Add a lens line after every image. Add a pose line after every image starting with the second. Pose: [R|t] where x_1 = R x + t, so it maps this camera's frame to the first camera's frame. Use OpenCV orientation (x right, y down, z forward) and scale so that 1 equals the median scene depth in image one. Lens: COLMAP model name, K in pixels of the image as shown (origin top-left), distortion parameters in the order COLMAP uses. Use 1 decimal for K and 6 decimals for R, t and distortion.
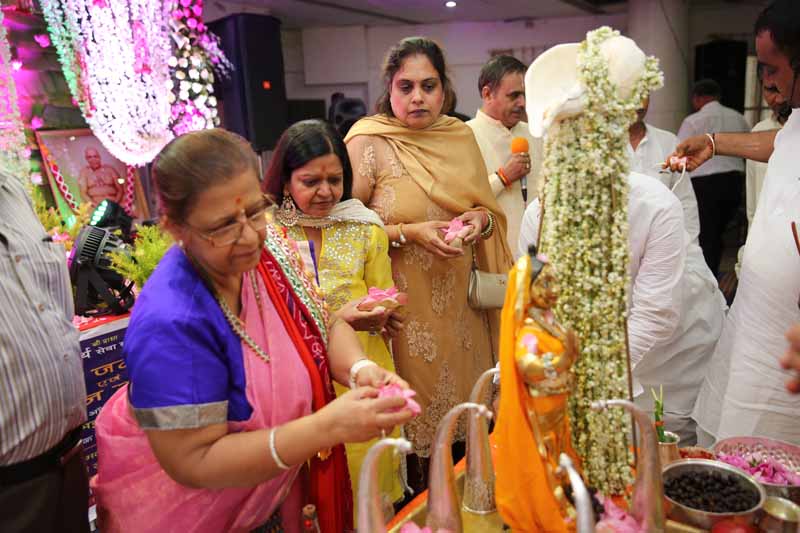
lens RADIAL K [[660.9, 0, 398.0], [0, 660.9, 267.4], [0, 0, 1]] dist [-0.048173, 0.070188]
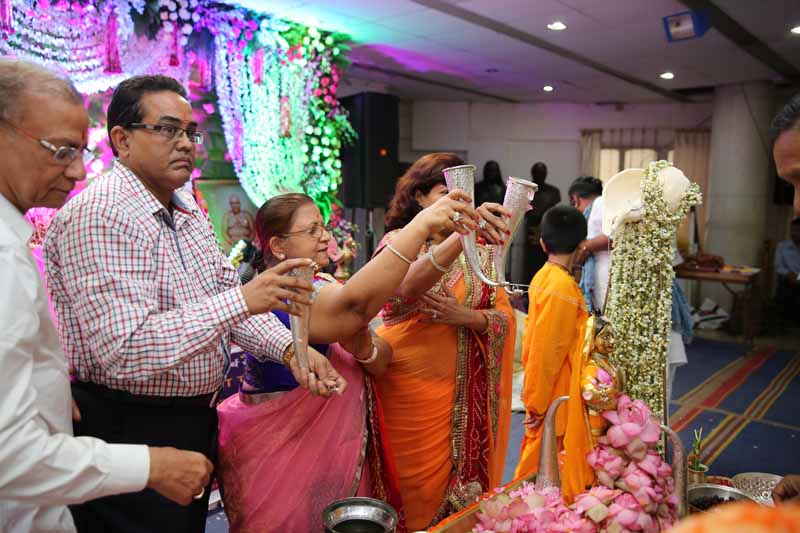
lens RADIAL K [[633.7, 0, 400.3], [0, 633.7, 253.5], [0, 0, 1]] dist [-0.069883, 0.087473]
pose [[0.988422, 0.079392, -0.129303, -0.012708], [-0.091967, 0.991280, -0.094372, 0.003348], [0.120683, 0.105171, 0.987104, -0.094388]]
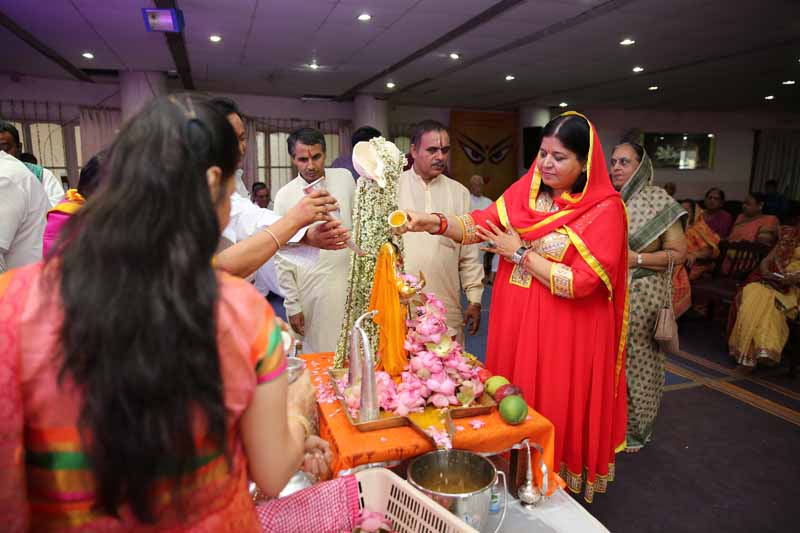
lens RADIAL K [[556.1, 0, 402.5], [0, 556.1, 266.3], [0, 0, 1]] dist [-0.087223, 0.056788]
pose [[0.612281, -0.086765, 0.785865, -0.257822], [0.126181, 0.991944, 0.011207, 0.009461], [-0.780507, 0.092300, 0.618296, -0.029600]]
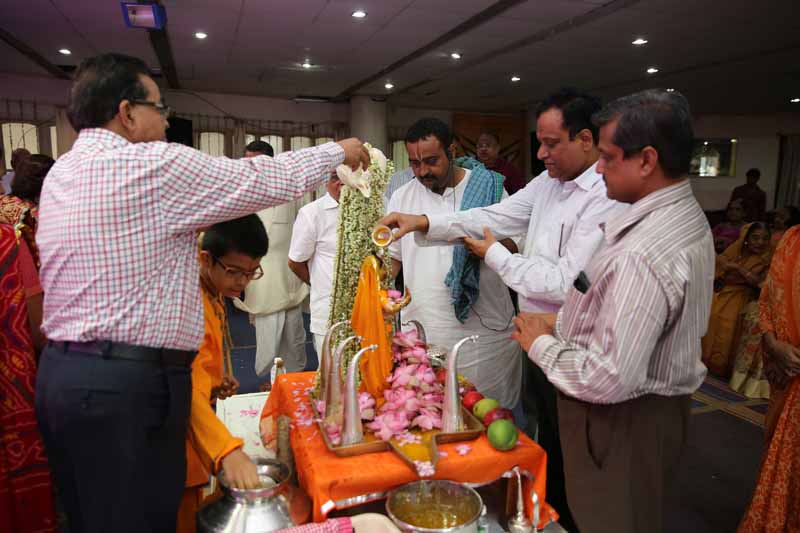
lens RADIAL K [[595.0, 0, 401.4], [0, 595.0, 266.6], [0, 0, 1]] dist [-0.072471, 0.061842]
pose [[0.615317, -0.066297, 0.785487, -0.254092], [0.118828, 0.992871, -0.009284, 0.009281], [-0.779272, 0.099051, 0.618809, -0.040213]]
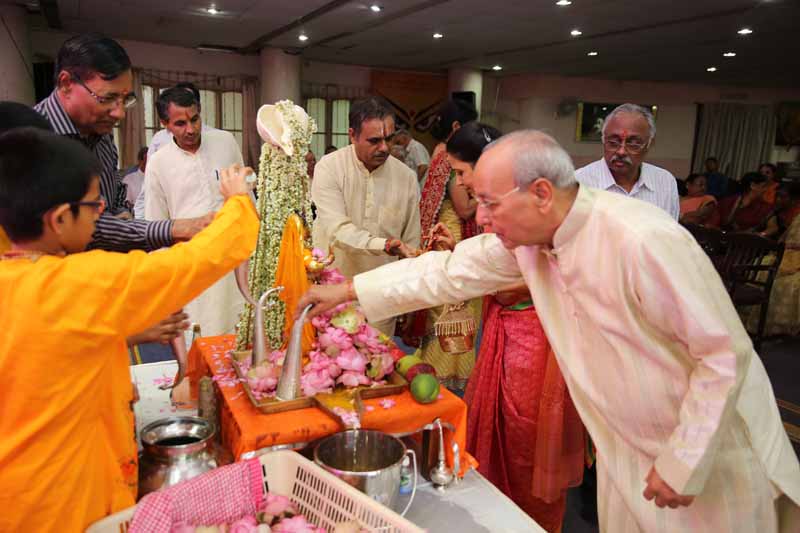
lens RADIAL K [[633.7, 0, 400.4], [0, 633.7, 266.3], [0, 0, 1]] dist [-0.069883, 0.087473]
pose [[0.504448, -0.107763, 0.856691, -0.280177], [0.115994, 0.991645, 0.056438, 0.014229], [-0.855616, 0.070901, 0.512733, -0.051414]]
